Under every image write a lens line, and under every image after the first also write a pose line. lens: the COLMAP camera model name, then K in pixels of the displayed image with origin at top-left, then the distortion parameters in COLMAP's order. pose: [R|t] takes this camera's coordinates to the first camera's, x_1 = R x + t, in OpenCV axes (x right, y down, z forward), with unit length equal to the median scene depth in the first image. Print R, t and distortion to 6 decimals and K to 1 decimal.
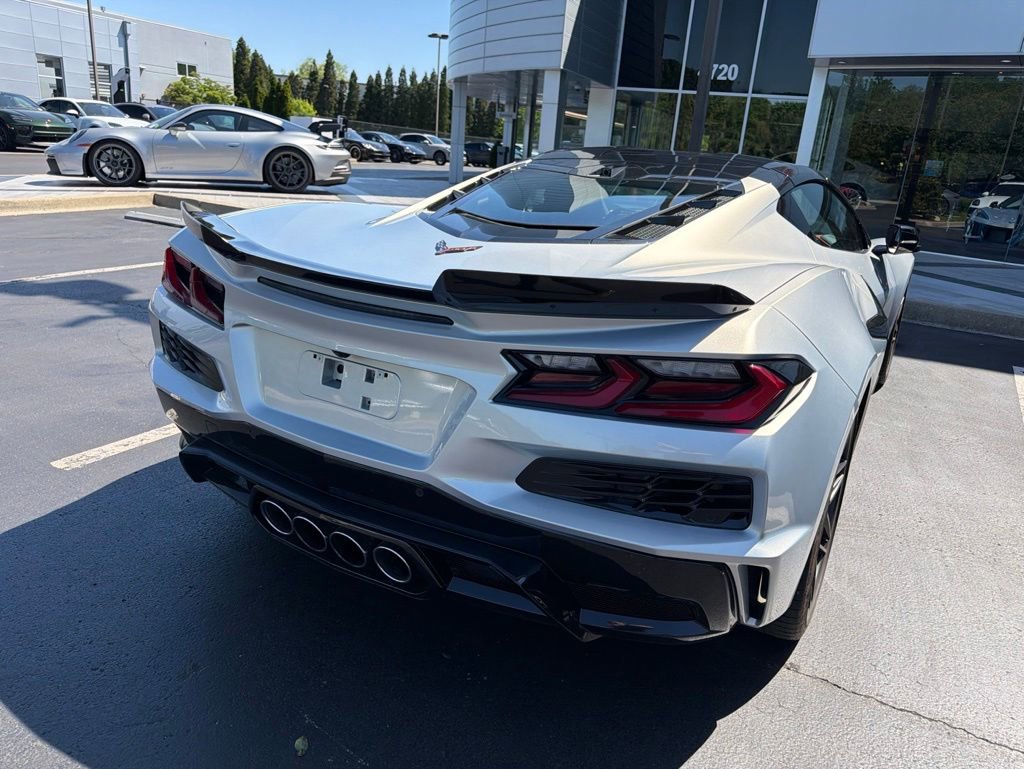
lens RADIAL K [[718.7, 0, 506.0], [0, 718.7, 385.8], [0, 0, 1]] dist [0.022942, -0.026824]
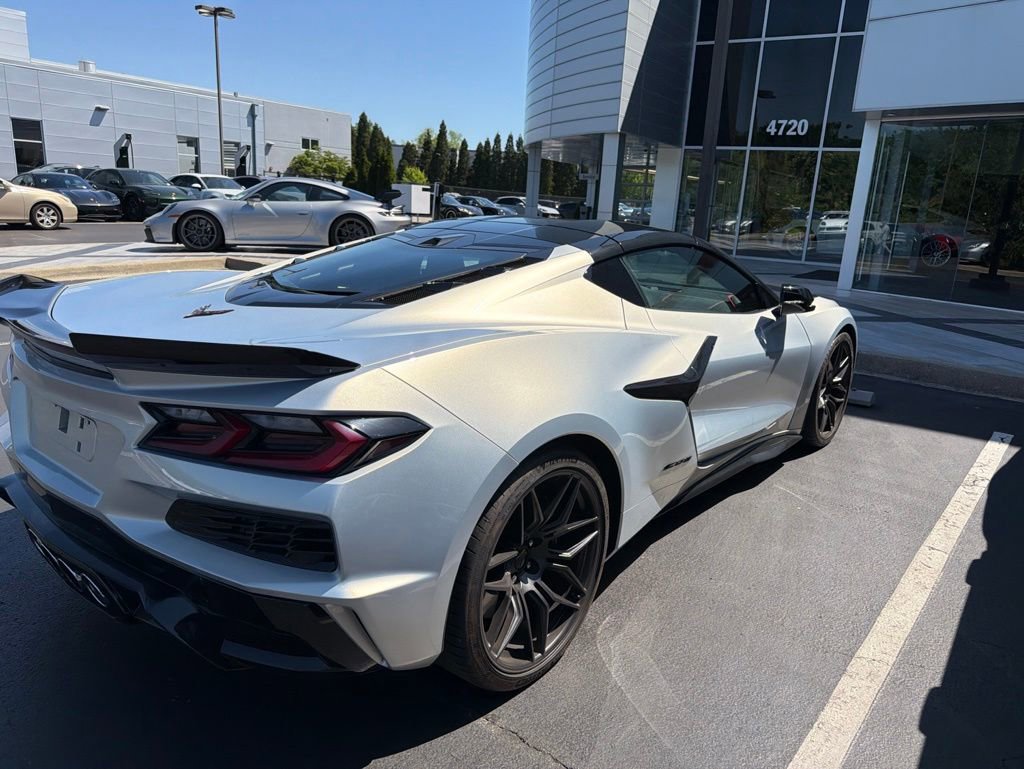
lens RADIAL K [[718.7, 0, 510.9], [0, 718.7, 388.4], [0, 0, 1]] dist [0.022942, -0.026824]
pose [[0.987022, 0.015688, -0.159819, 0.116867], [-0.027054, 0.997236, -0.069195, -0.001313], [0.158291, 0.072620, 0.984718, -0.006932]]
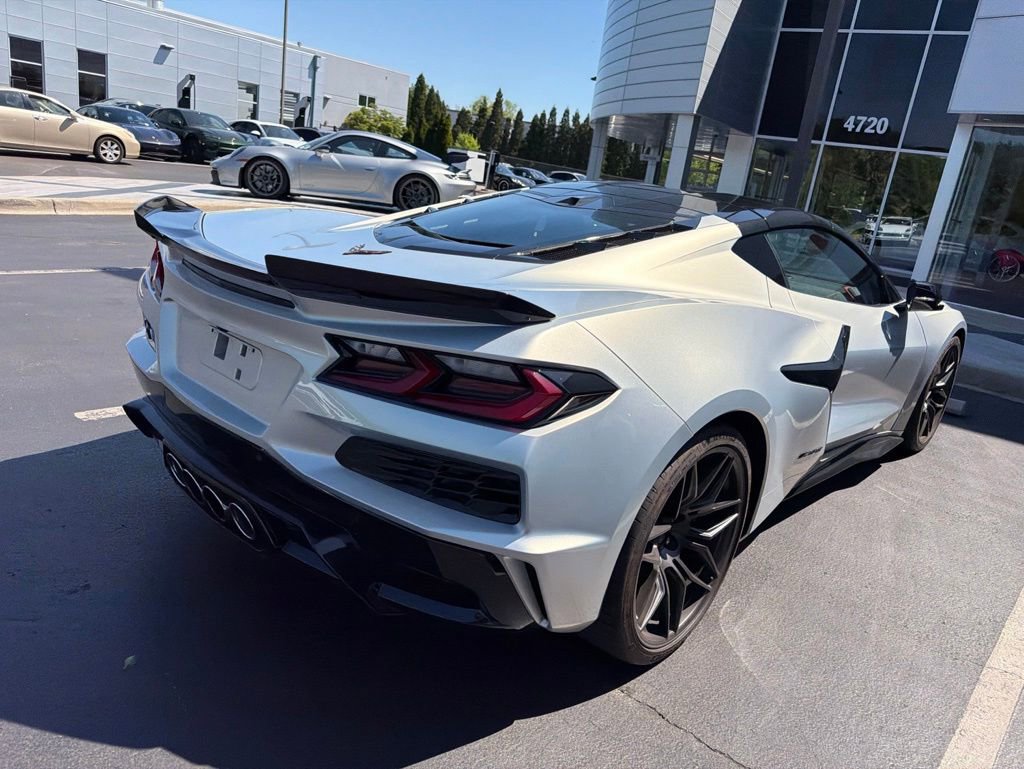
lens RADIAL K [[718.7, 0, 517.9], [0, 718.7, 387.6], [0, 0, 1]] dist [0.022942, -0.026824]
pose [[0.976807, 0.113953, -0.181279, 0.076781], [-0.122523, 0.991784, -0.036767, 0.005710], [0.175600, 0.058125, 0.982744, -0.006659]]
